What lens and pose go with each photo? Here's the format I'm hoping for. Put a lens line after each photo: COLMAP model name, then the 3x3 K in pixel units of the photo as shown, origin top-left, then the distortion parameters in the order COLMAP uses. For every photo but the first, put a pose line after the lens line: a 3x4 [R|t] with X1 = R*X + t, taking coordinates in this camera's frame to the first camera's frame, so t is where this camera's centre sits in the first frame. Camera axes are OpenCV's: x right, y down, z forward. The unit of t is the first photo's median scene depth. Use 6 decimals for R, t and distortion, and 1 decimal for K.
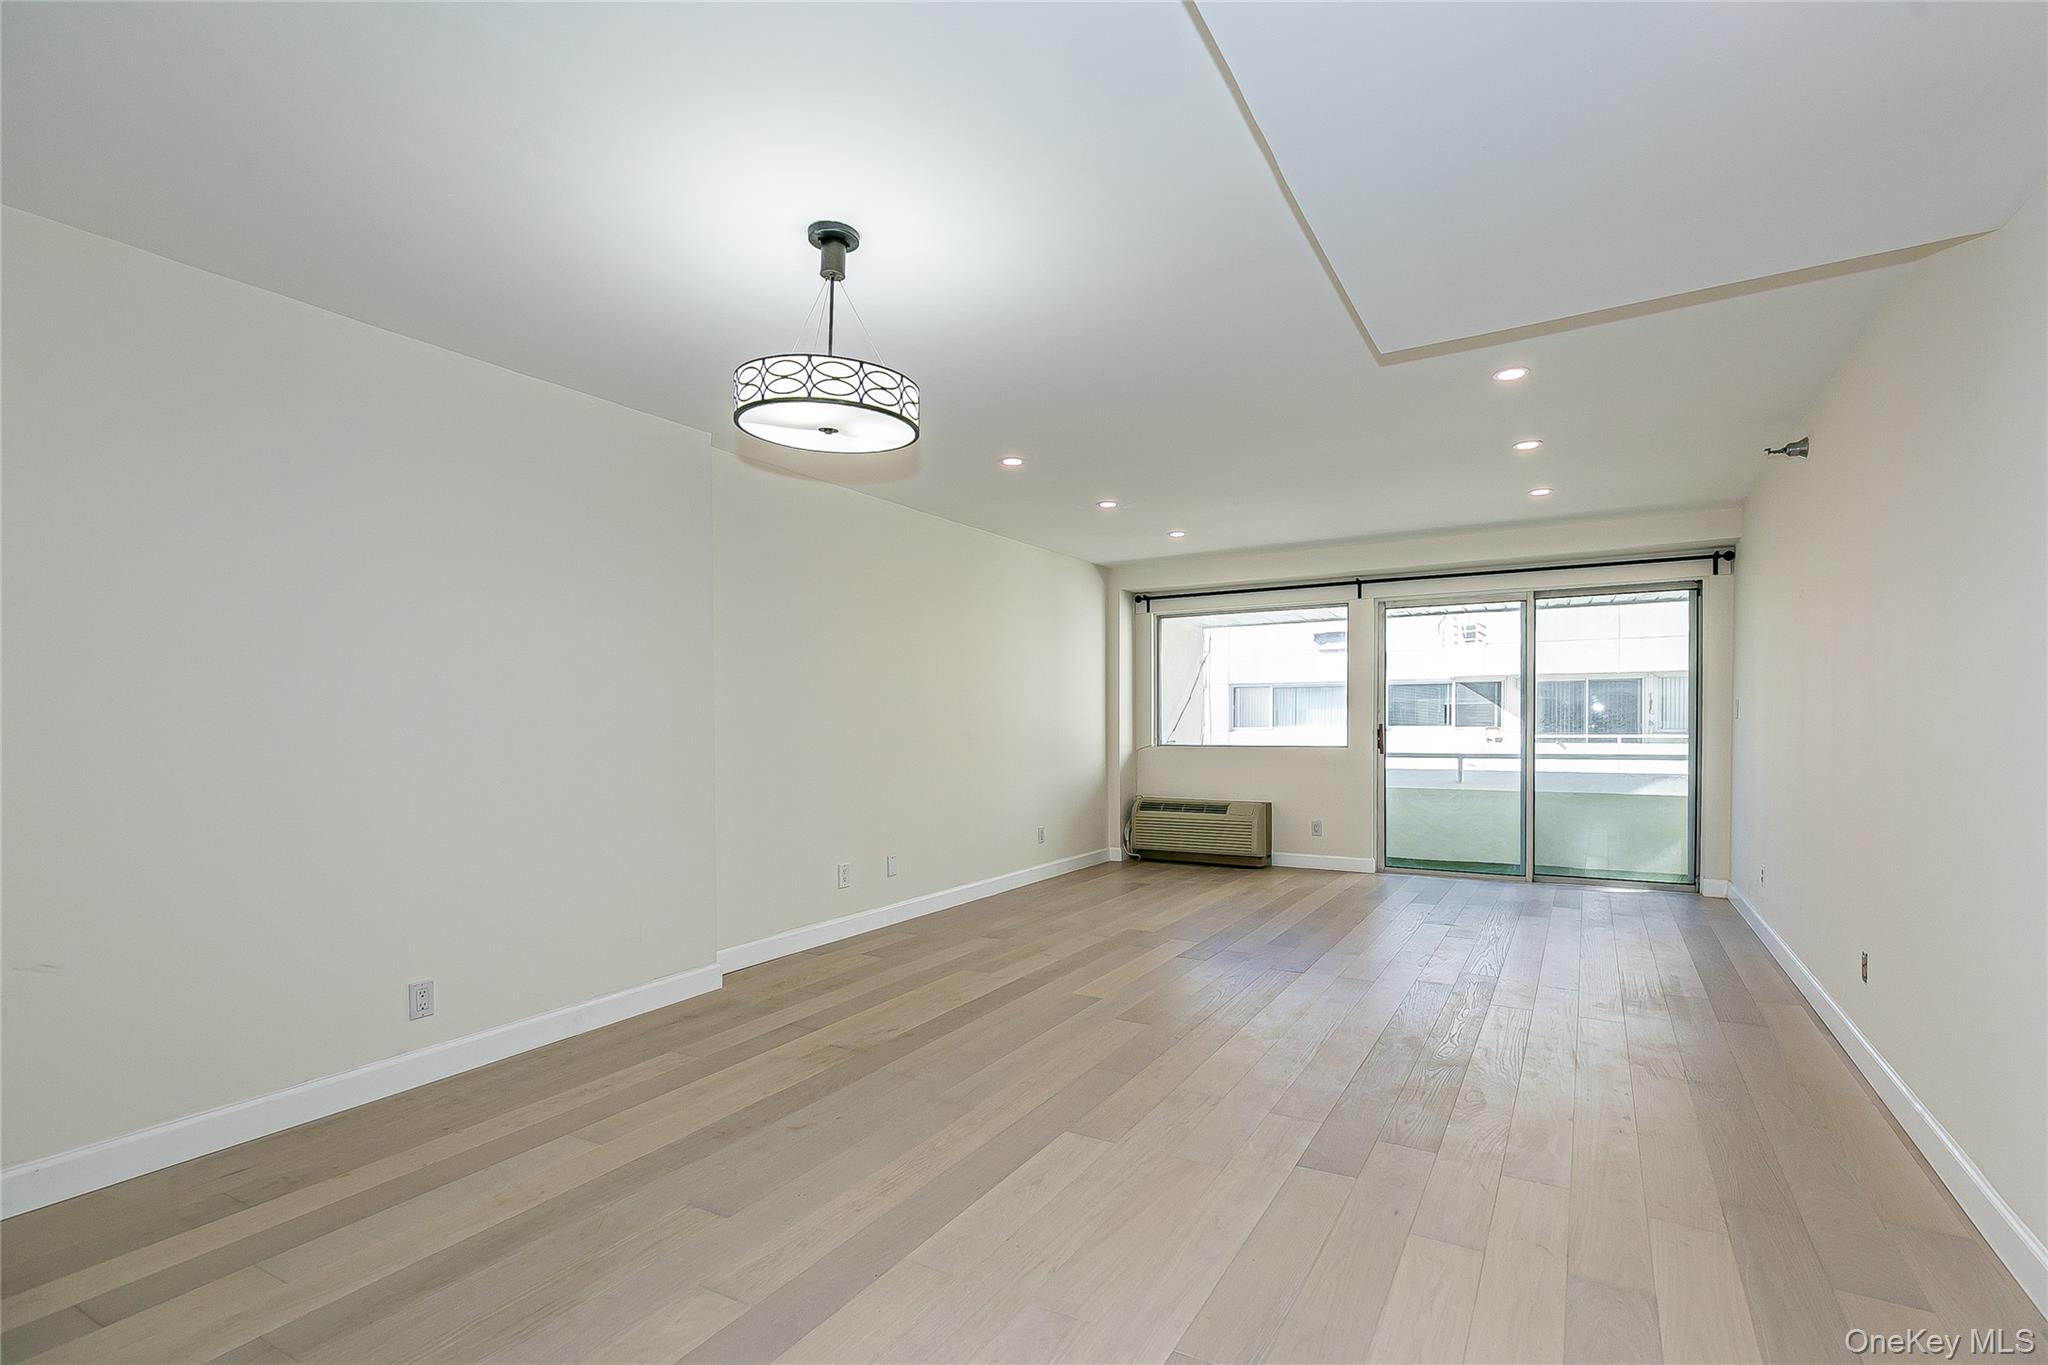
lens RADIAL K [[928.9, 0, 1027.3], [0, 928.9, 722.7], [0, 0, 1]] dist [0.016792, 0.000231]
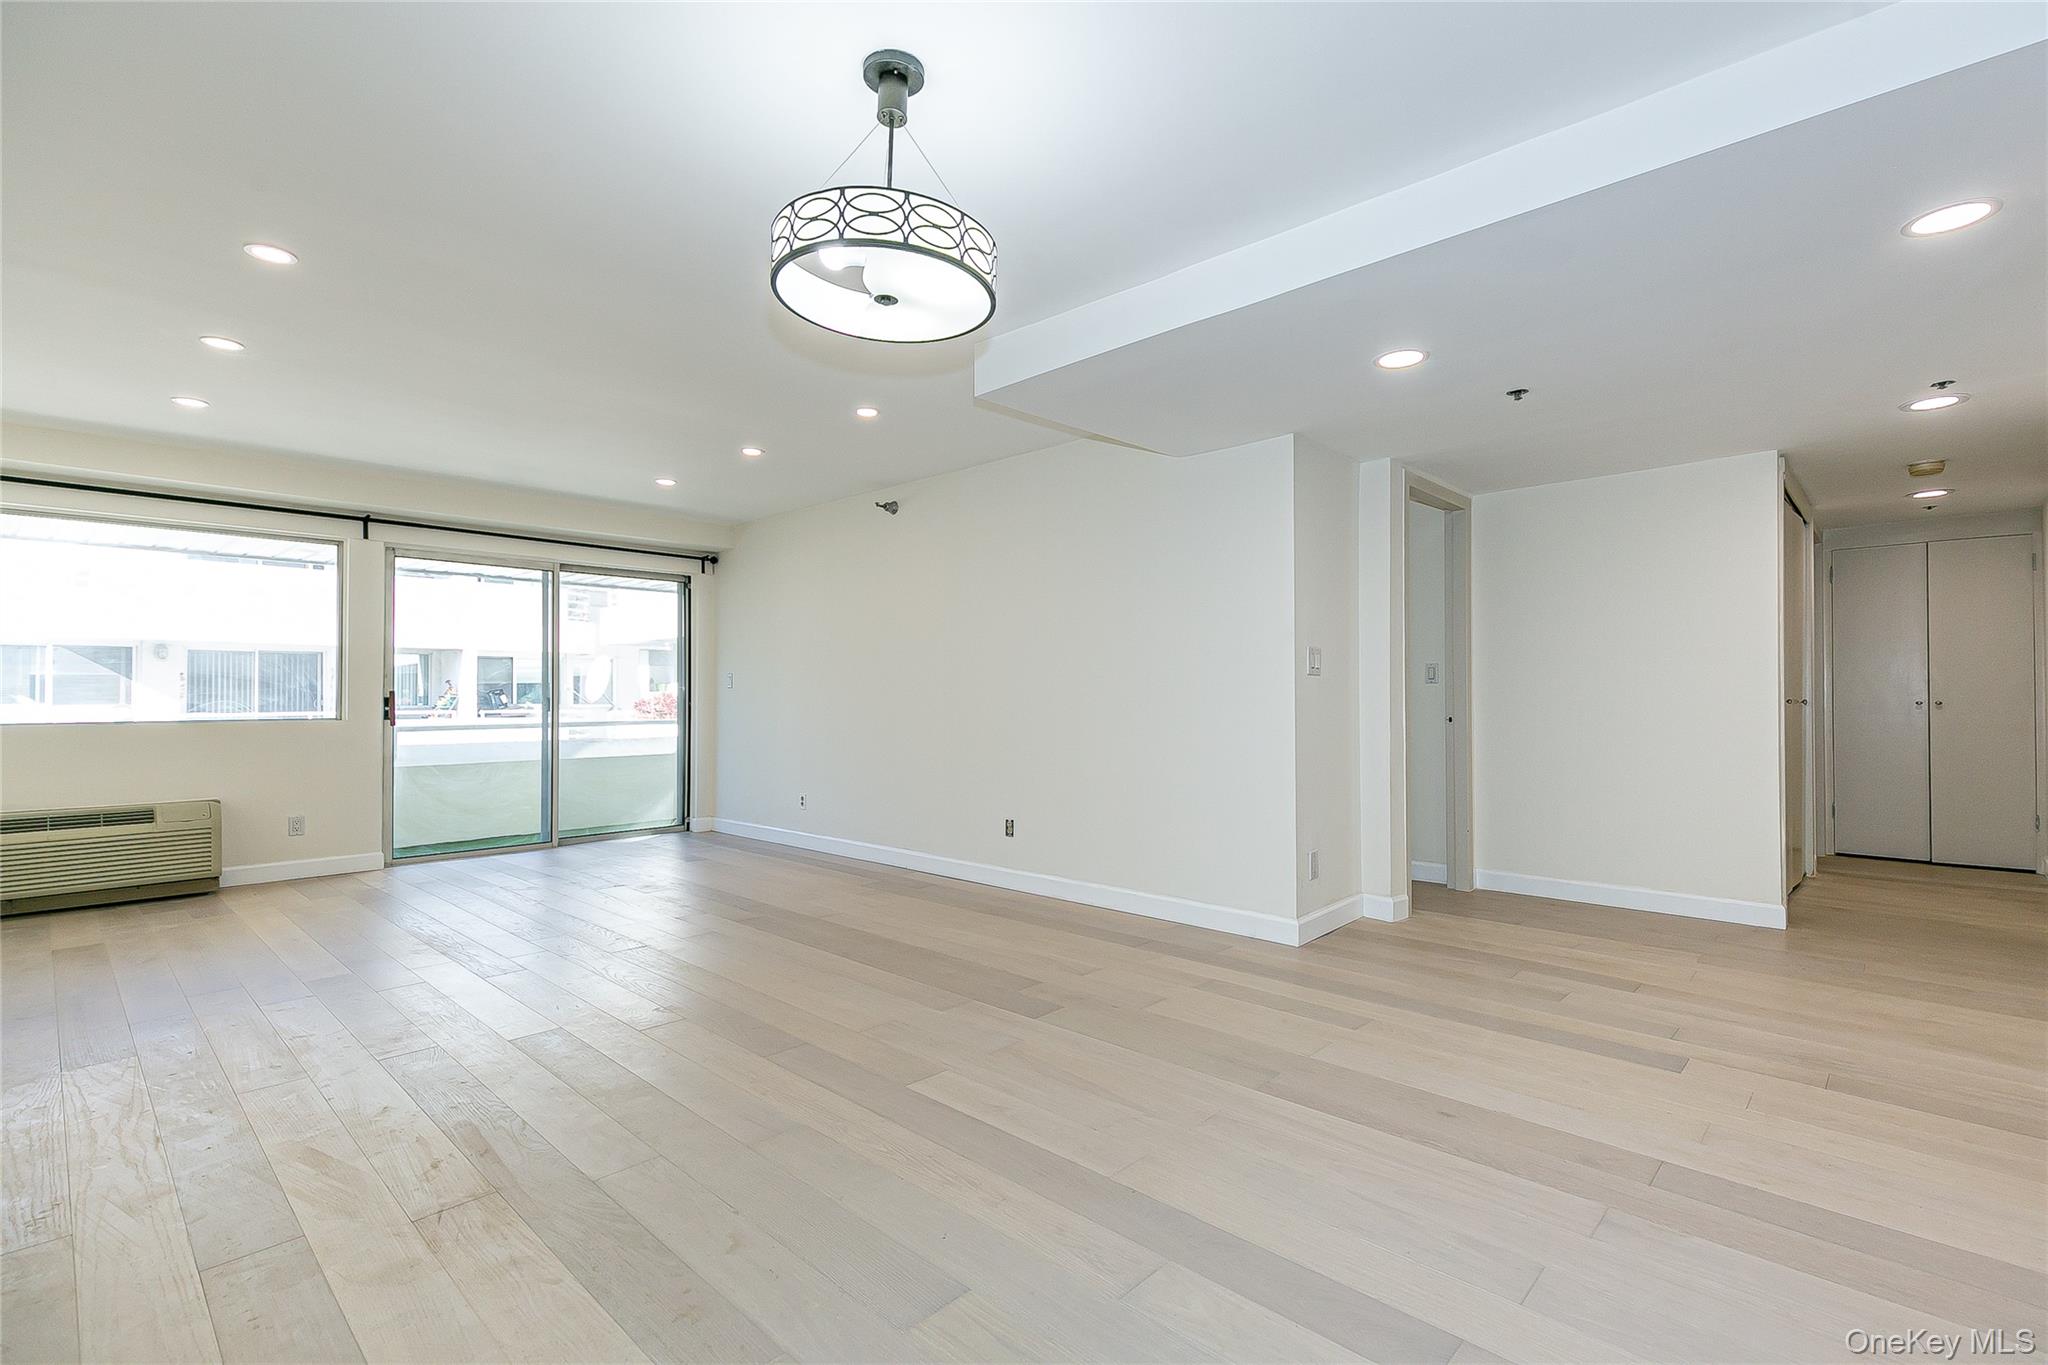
lens RADIAL K [[961.5, 0, 1024.0], [0, 961.5, 682.5], [0, 0, 1]] dist [-0.000470, -0.000538]
pose [[0.229297, 0.020931, 0.973131, -0.366792], [0.000853, 0.999764, -0.021705, 0.014018], [-0.973356, 0.005807, 0.229225, 0.256683]]
